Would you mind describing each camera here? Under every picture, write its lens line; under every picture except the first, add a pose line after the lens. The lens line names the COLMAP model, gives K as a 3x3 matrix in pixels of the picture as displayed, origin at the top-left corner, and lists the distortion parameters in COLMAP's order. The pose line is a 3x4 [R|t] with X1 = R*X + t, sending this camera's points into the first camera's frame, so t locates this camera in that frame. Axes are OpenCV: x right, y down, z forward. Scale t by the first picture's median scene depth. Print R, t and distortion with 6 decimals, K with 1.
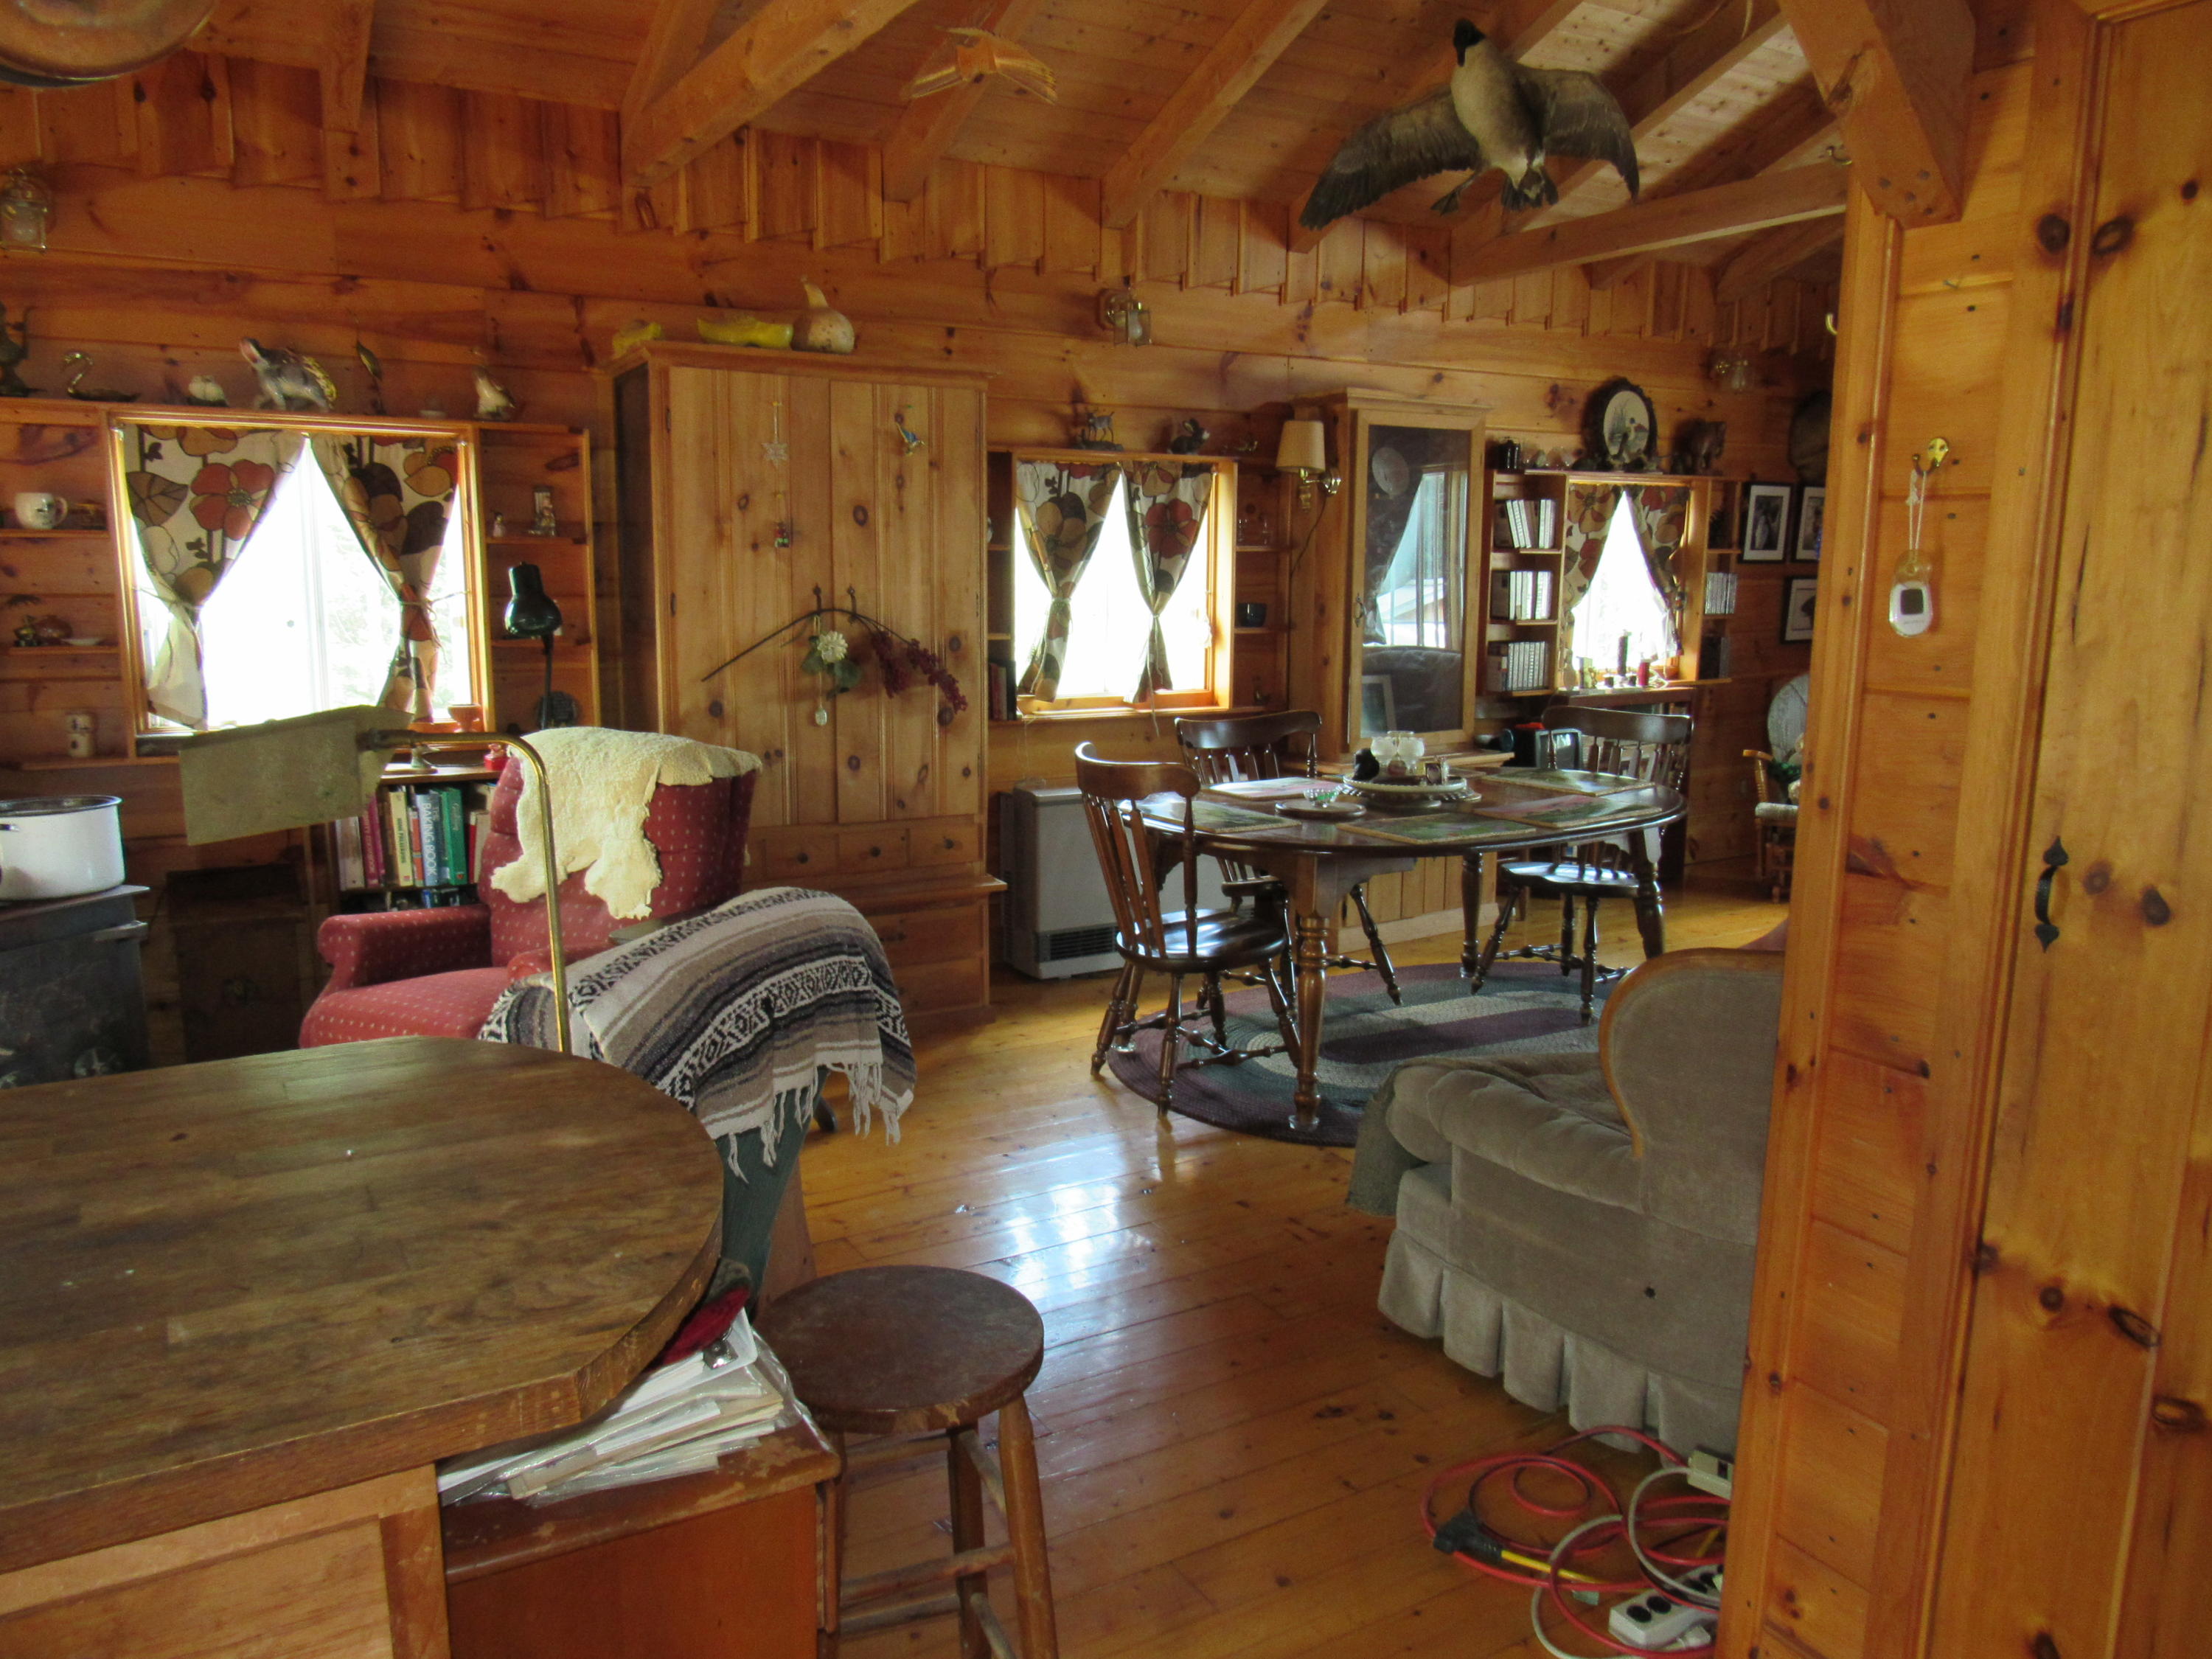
lens RADIAL K [[1583.8, 0, 1120.8], [0, 1583.8, 839.1], [0, 0, 1]] dist [-0.025826, -0.002954]
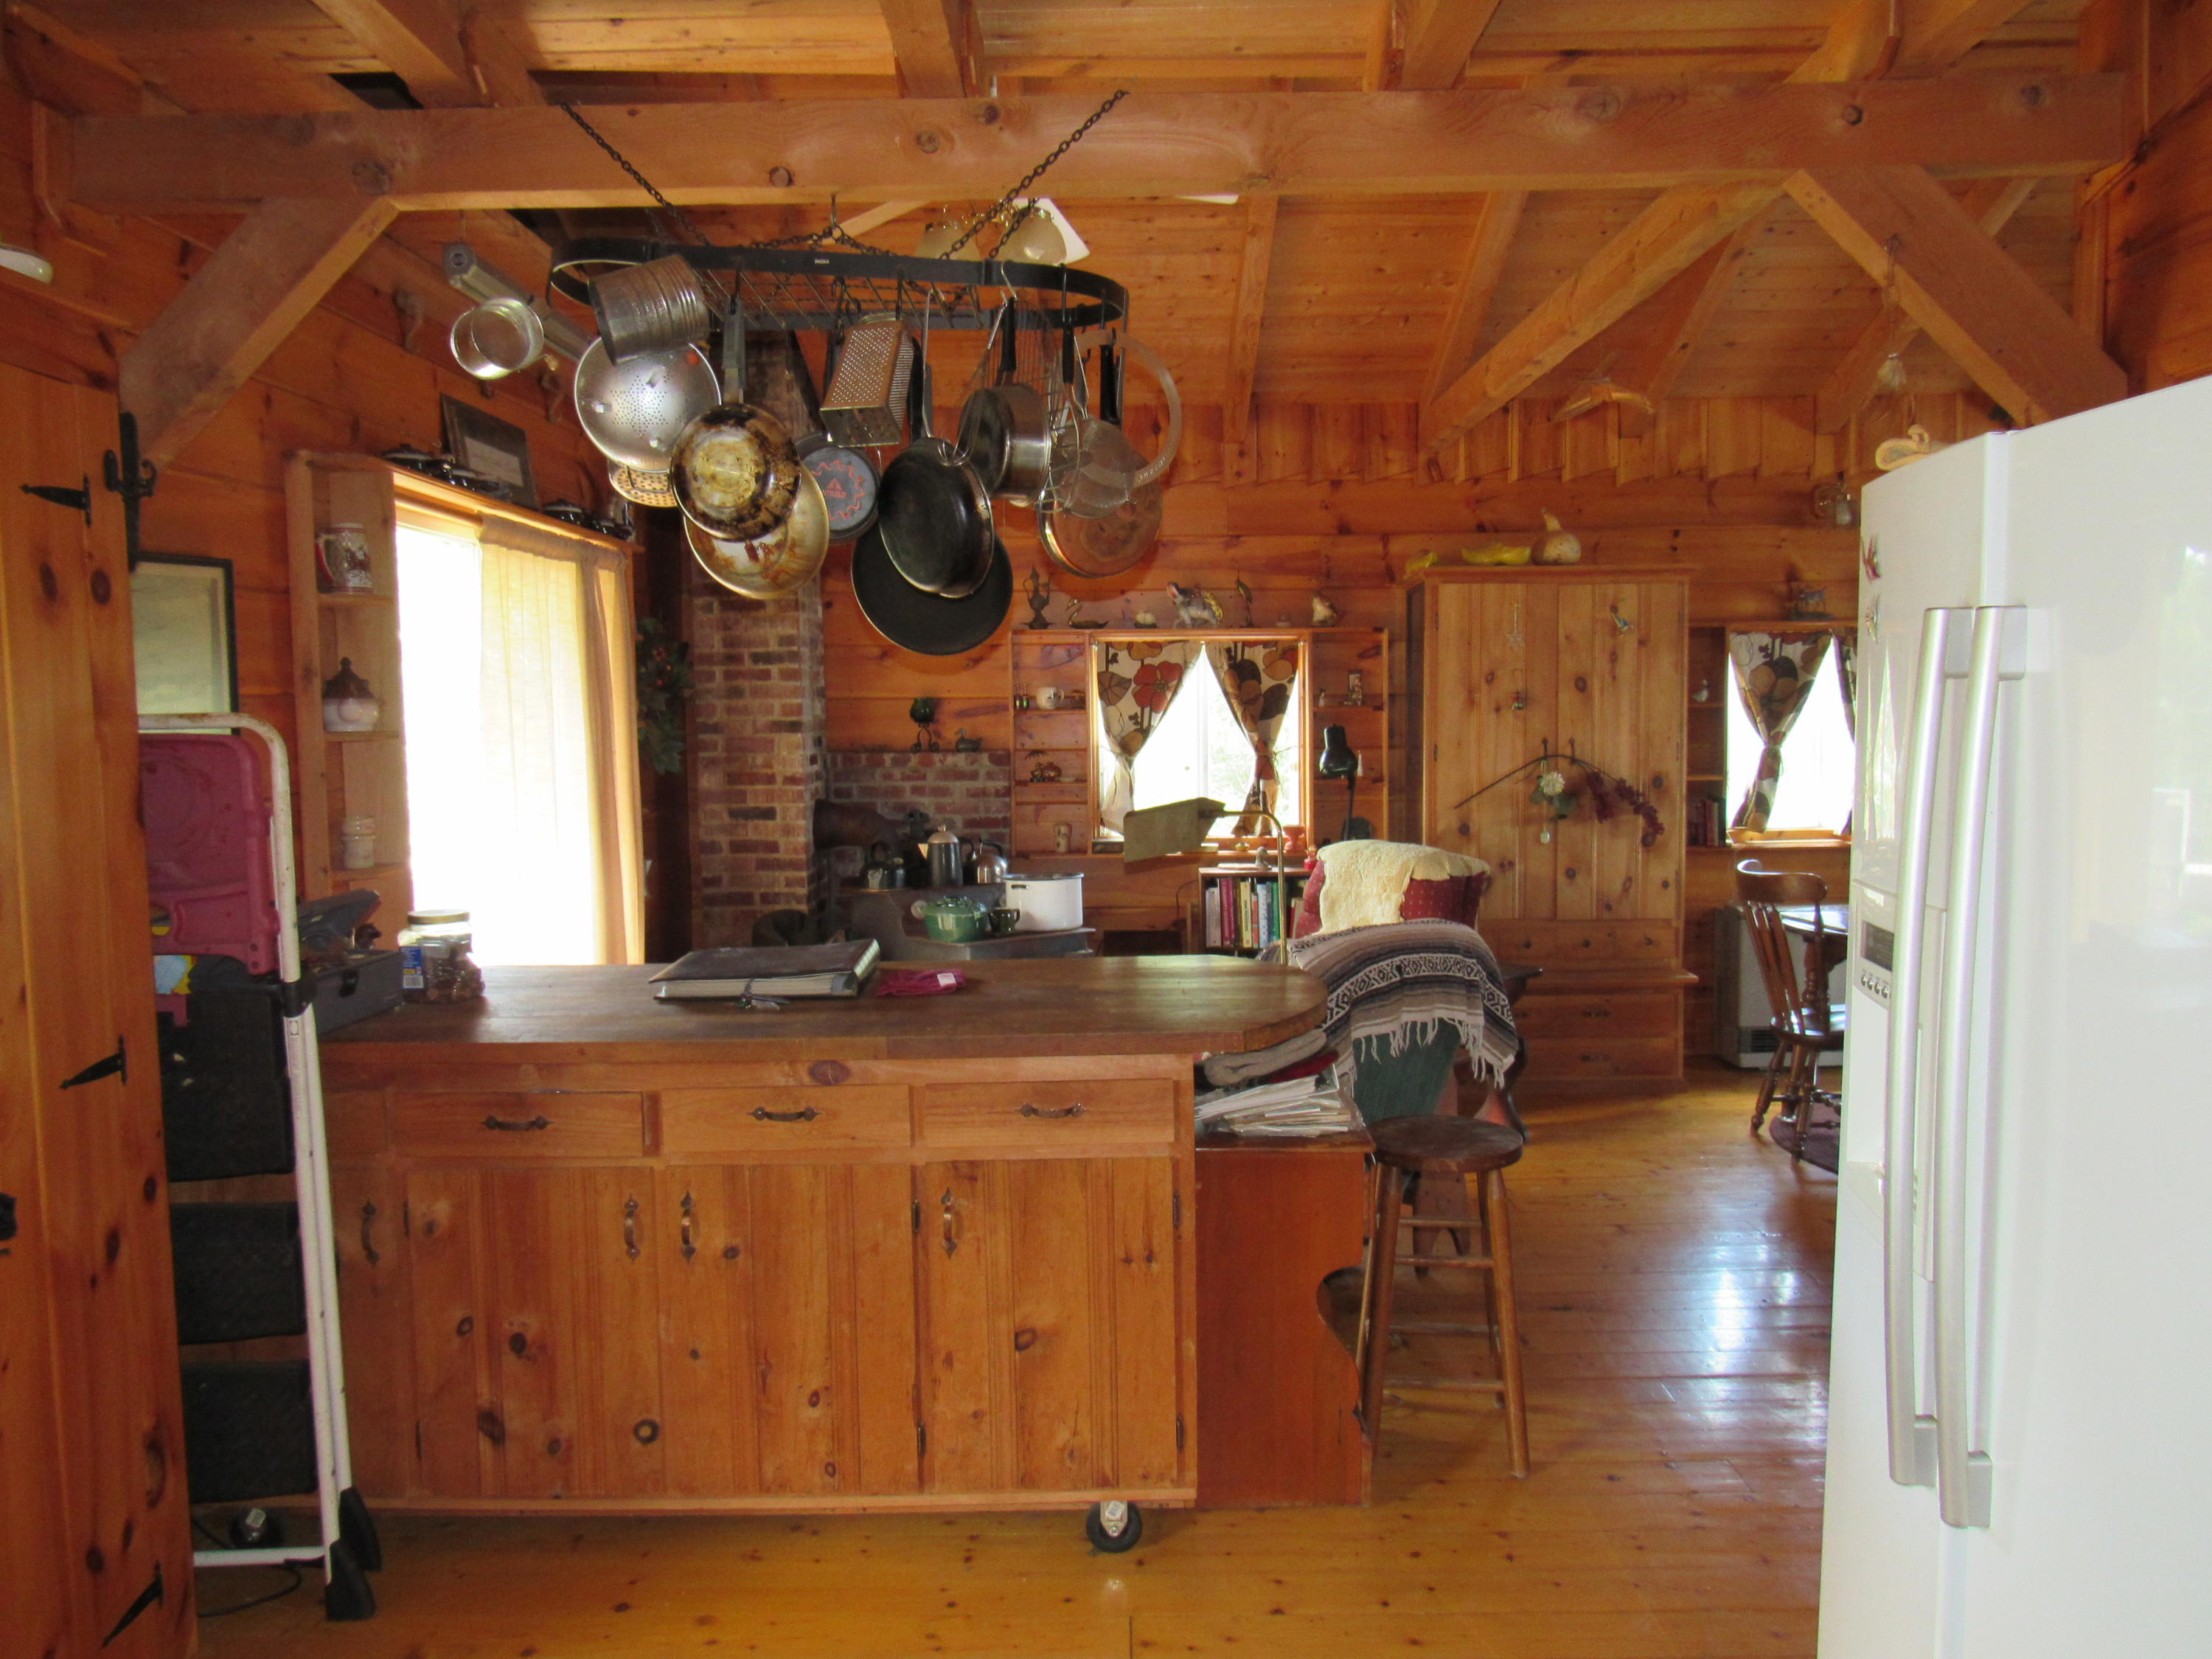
lens RADIAL K [[1583.8, 0, 1120.8], [0, 1583.8, 839.1], [0, 0, 1]] dist [-0.025826, -0.002954]
pose [[0.861307, 0.015043, -0.507862, 0.175668], [-0.063861, 0.994840, -0.078837, 0.050723], [0.504055, 0.100335, 0.857823, -0.303662]]
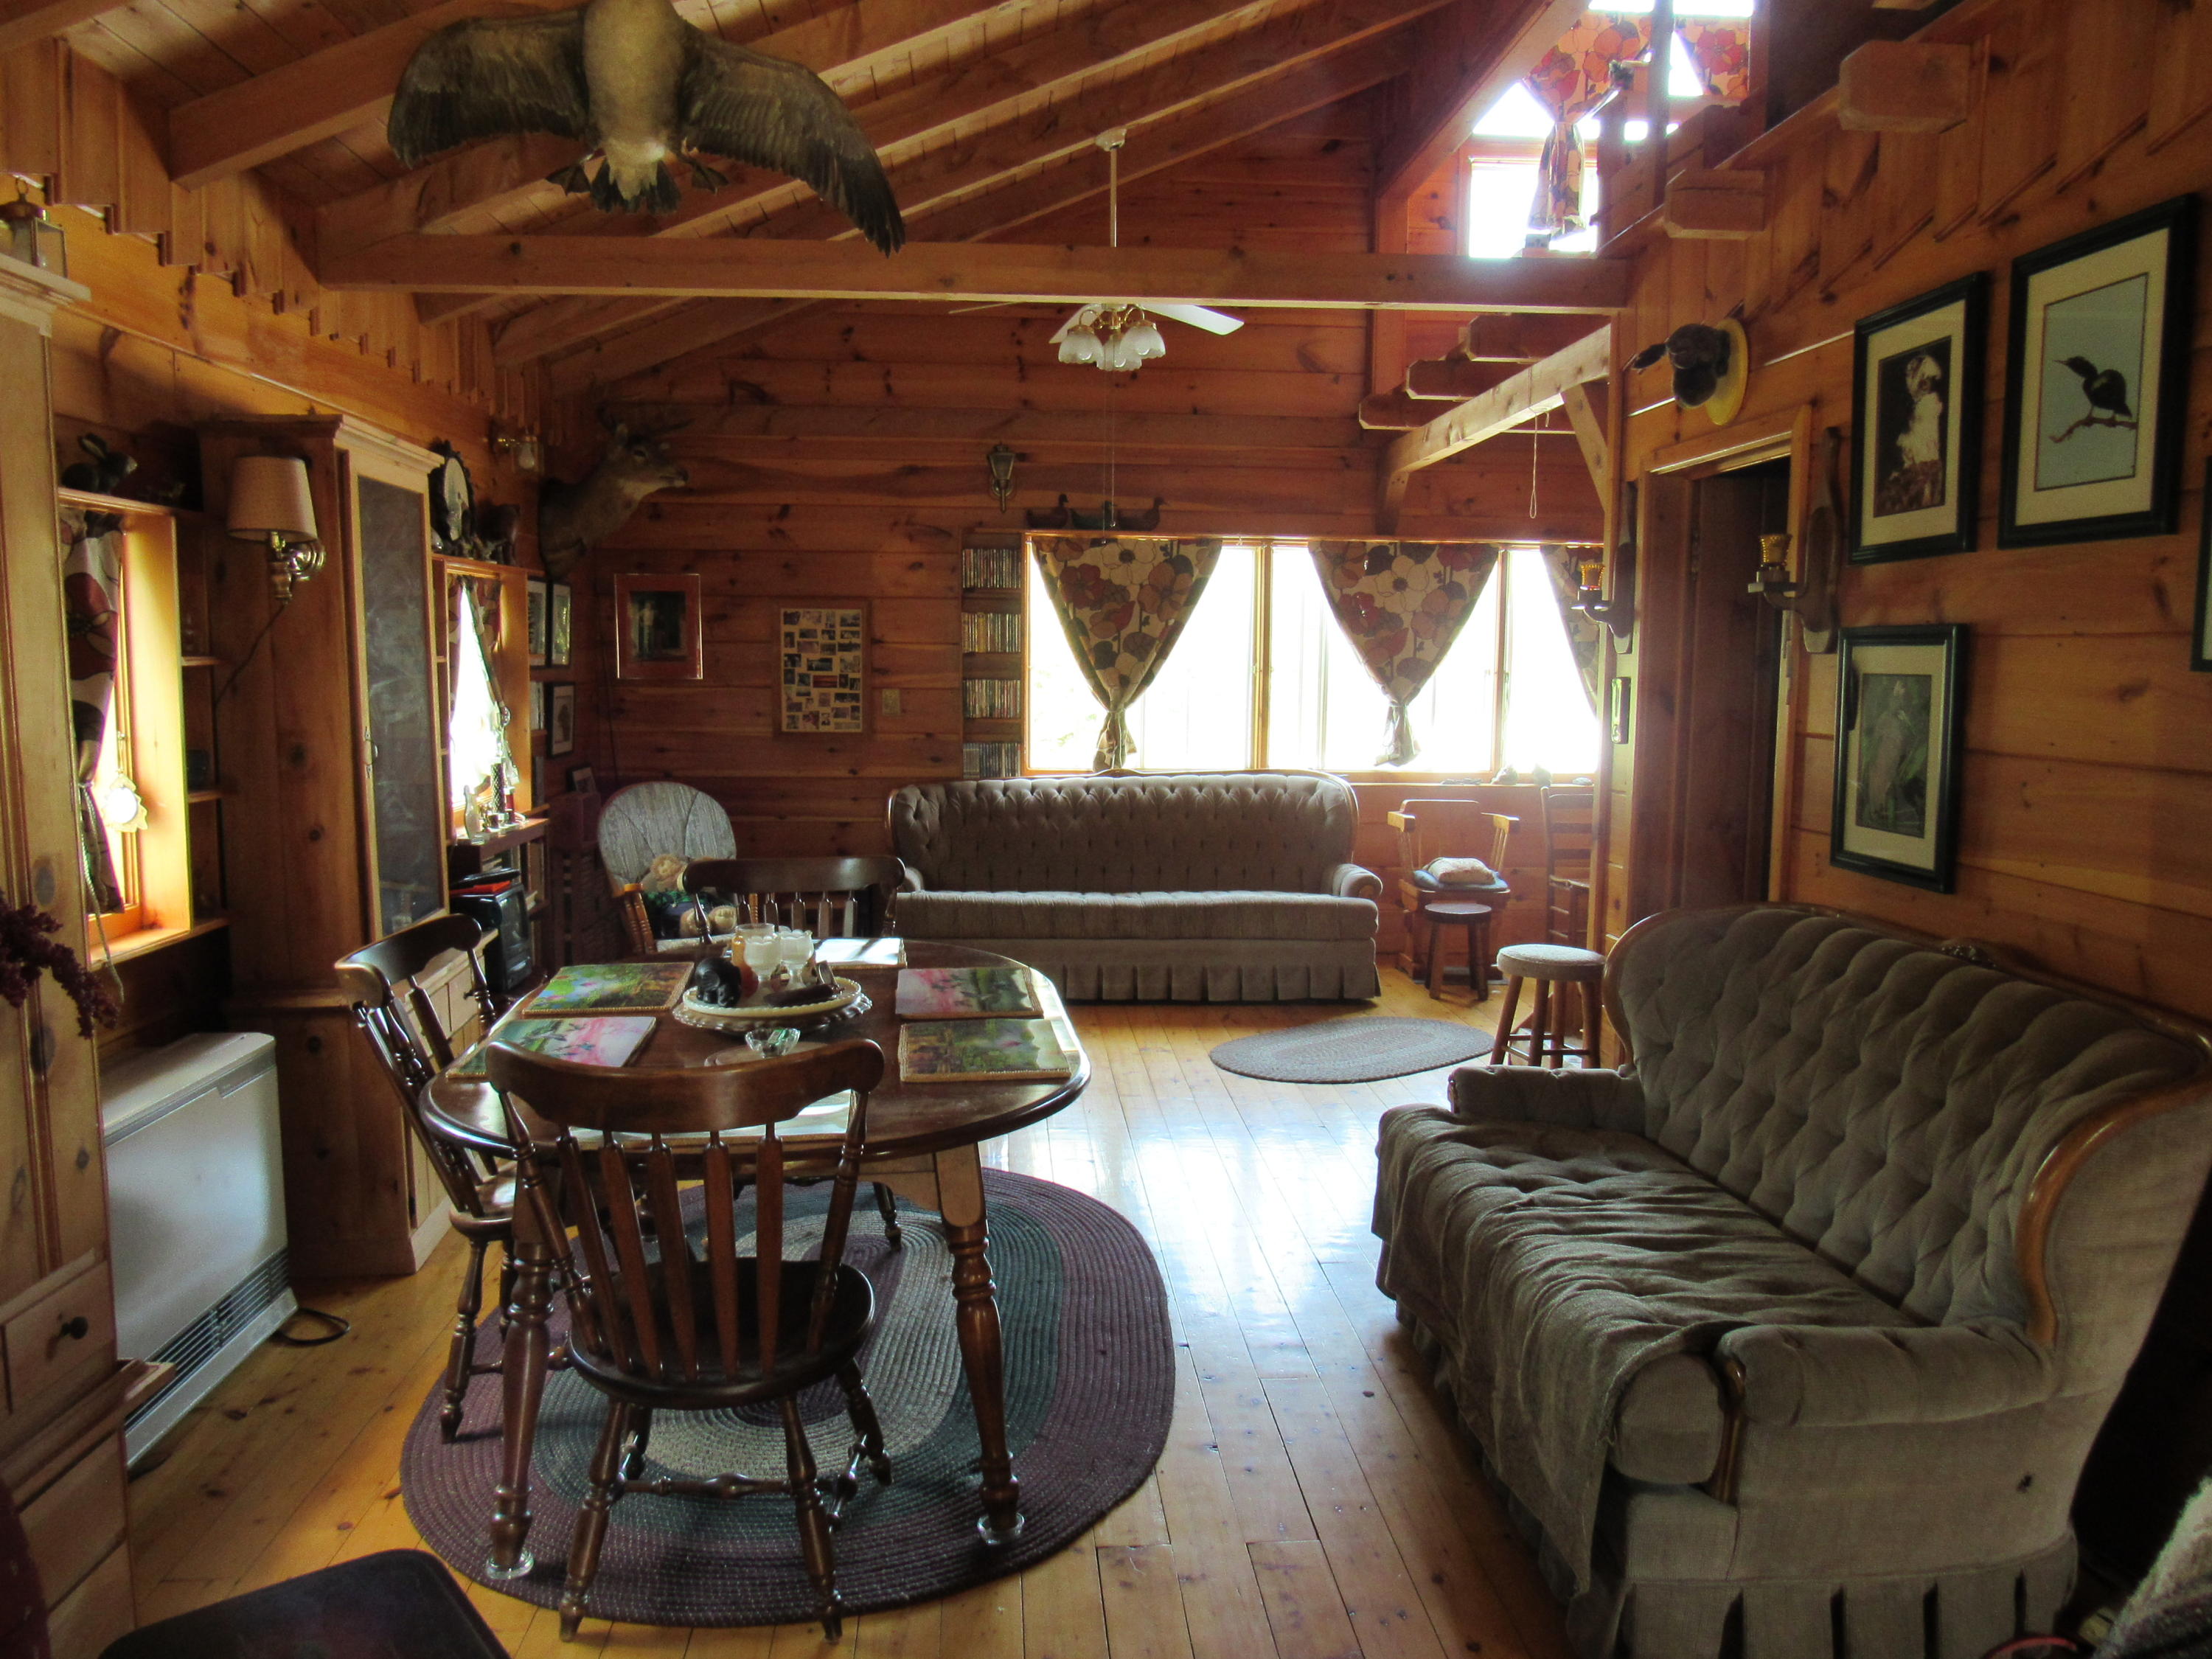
lens RADIAL K [[1583.8, 0, 1120.8], [0, 1583.8, 839.1], [0, 0, 1]] dist [-0.025826, -0.002954]
pose [[0.466594, -0.101980, 0.878573, -0.374274], [0.151978, 0.987801, 0.033946, -0.110783], [-0.871317, 0.117685, 0.476400, 0.554855]]
